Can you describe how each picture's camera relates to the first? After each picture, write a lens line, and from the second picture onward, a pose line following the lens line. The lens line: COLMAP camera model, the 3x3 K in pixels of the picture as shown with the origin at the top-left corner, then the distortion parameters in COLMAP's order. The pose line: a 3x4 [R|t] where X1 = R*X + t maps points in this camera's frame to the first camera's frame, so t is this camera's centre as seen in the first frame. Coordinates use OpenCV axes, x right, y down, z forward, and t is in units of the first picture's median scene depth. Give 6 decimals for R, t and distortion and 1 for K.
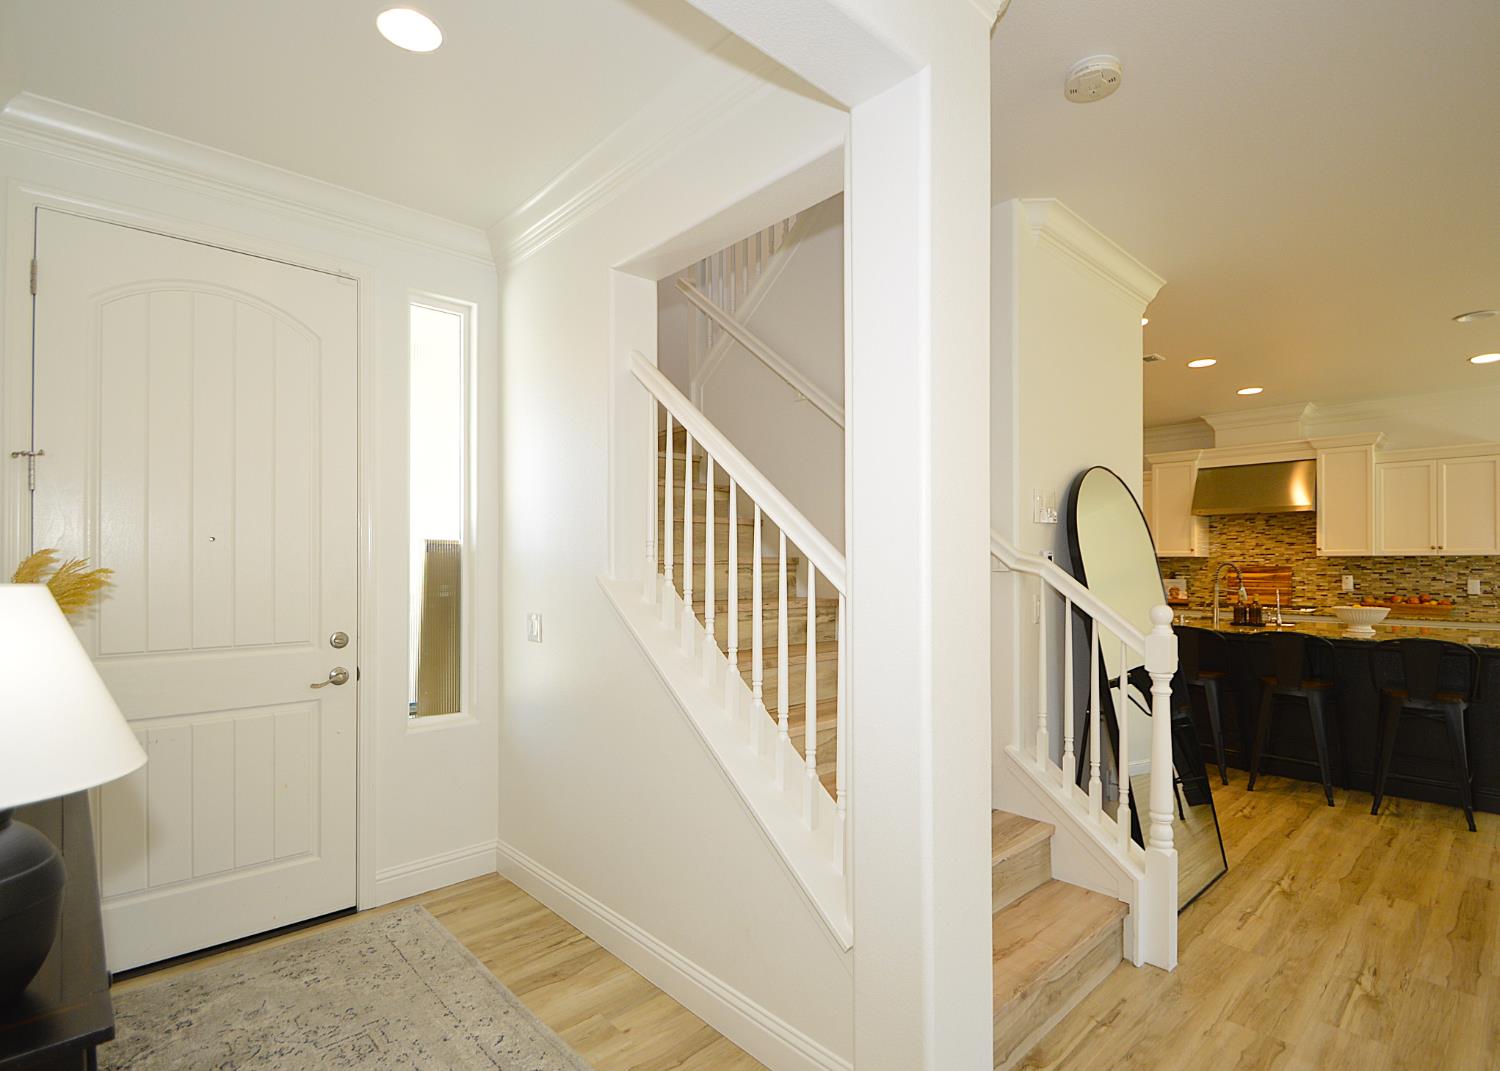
lens RADIAL K [[734.2, 0, 747.0], [0, 734.2, 558.4], [0, 0, 1]] dist [0.001684, -0.013418]
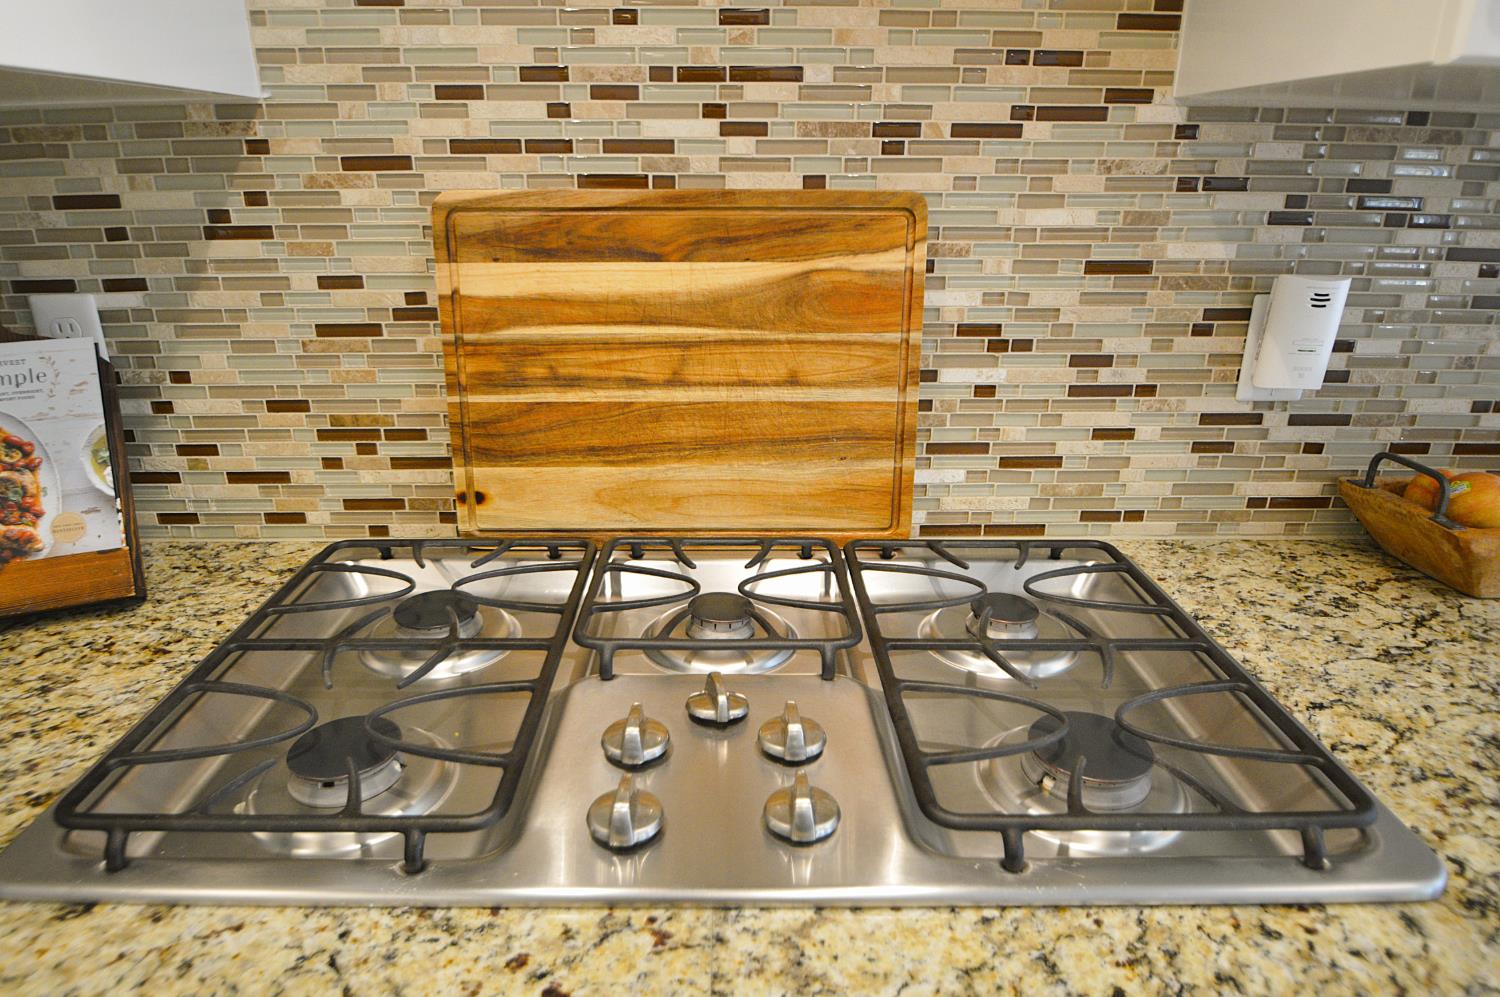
lens RADIAL K [[890.0, 0, 731.5], [0, 890.0, 534.3], [0, 0, 1]] dist [0.003321, -0.034311]
pose [[0.673280, -0.267463, 0.689316, 0.668620], [-0.004363, 0.930827, 0.365434, 0.010822], [-0.739374, -0.249047, 0.625541, 1.002562]]
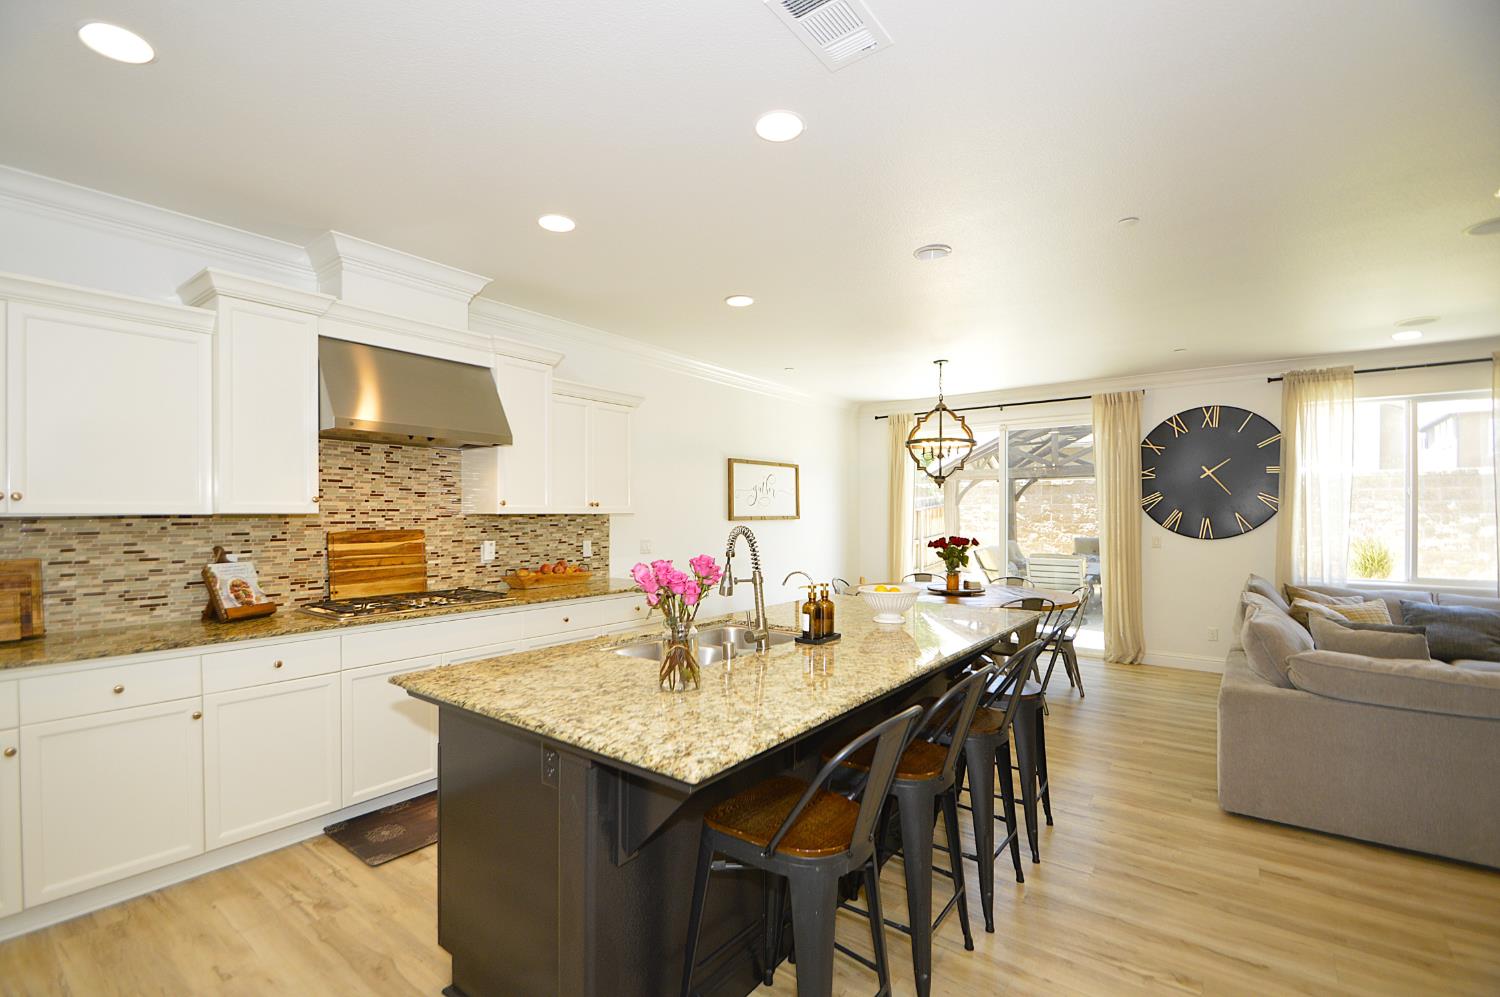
lens RADIAL K [[664.0, 0, 729.0], [0, 664.0, 518.8], [0, 0, 1]] dist [0.001827, -0.011574]
pose [[-0.154255, -0.009484, 0.987986, 0.151327], [-0.006624, 0.999941, 0.008565, -0.005363], [-0.988009, -0.005223, -0.154309, 0.898973]]
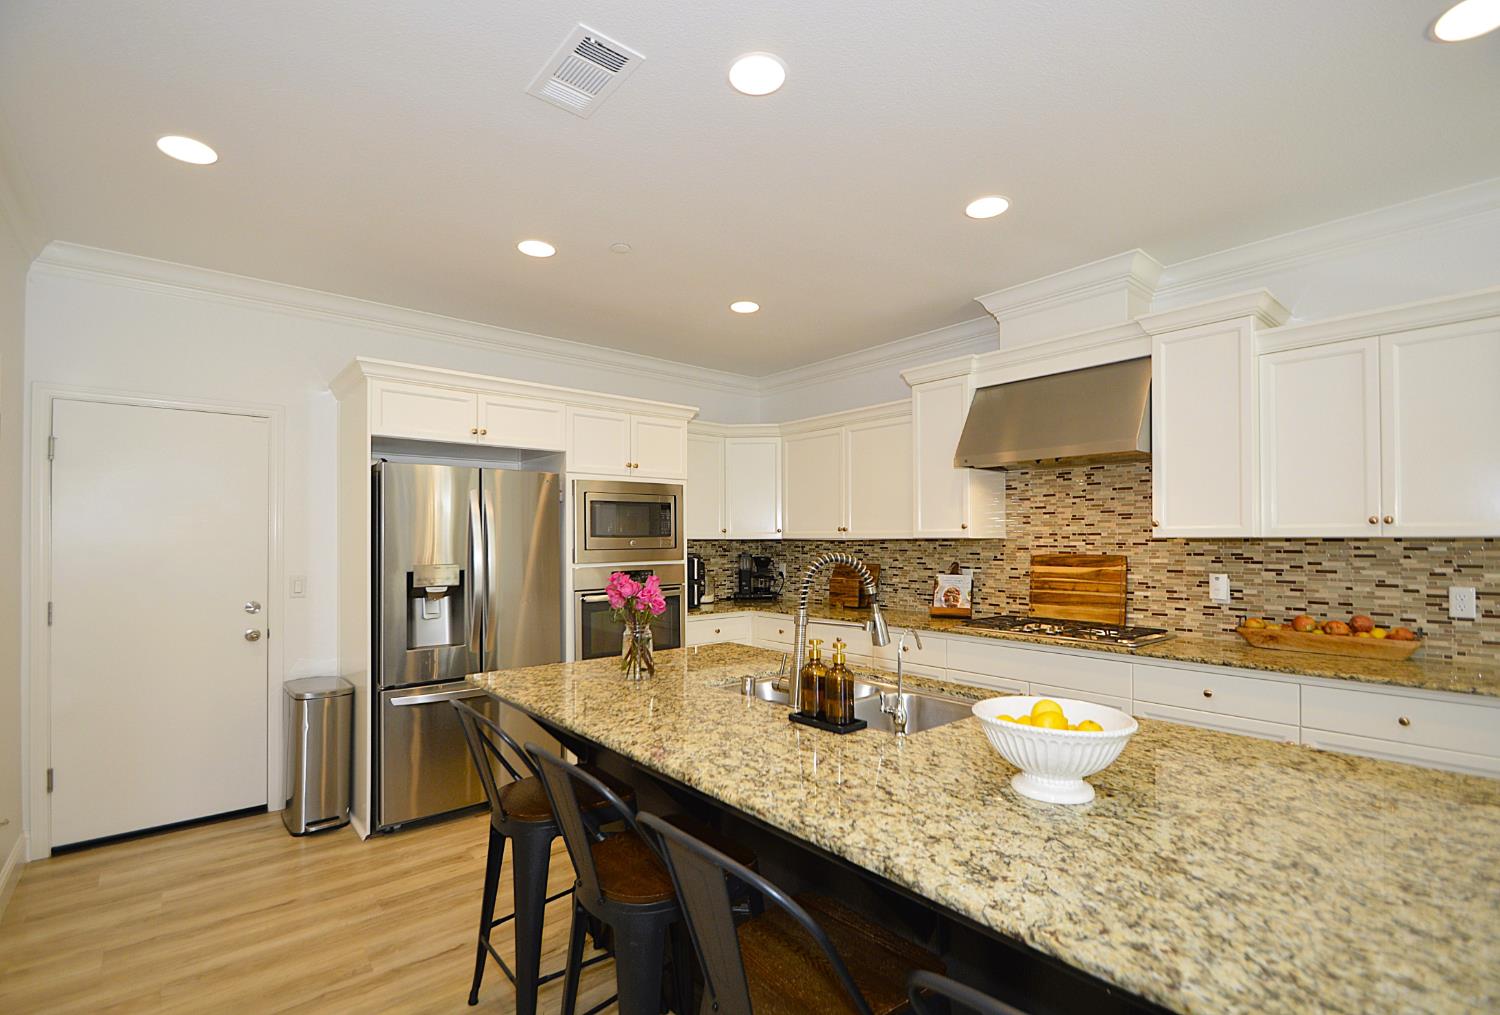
lens RADIAL K [[680.3, 0, 745.6], [0, 680.3, 532.5], [0, 0, 1]] dist [0.001155, -0.013767]
pose [[0.998800, -0.004504, -0.048763, 0.518634], [0.004367, 0.999986, -0.002922, -0.007041], [0.048775, 0.002705, 0.998806, 0.505045]]
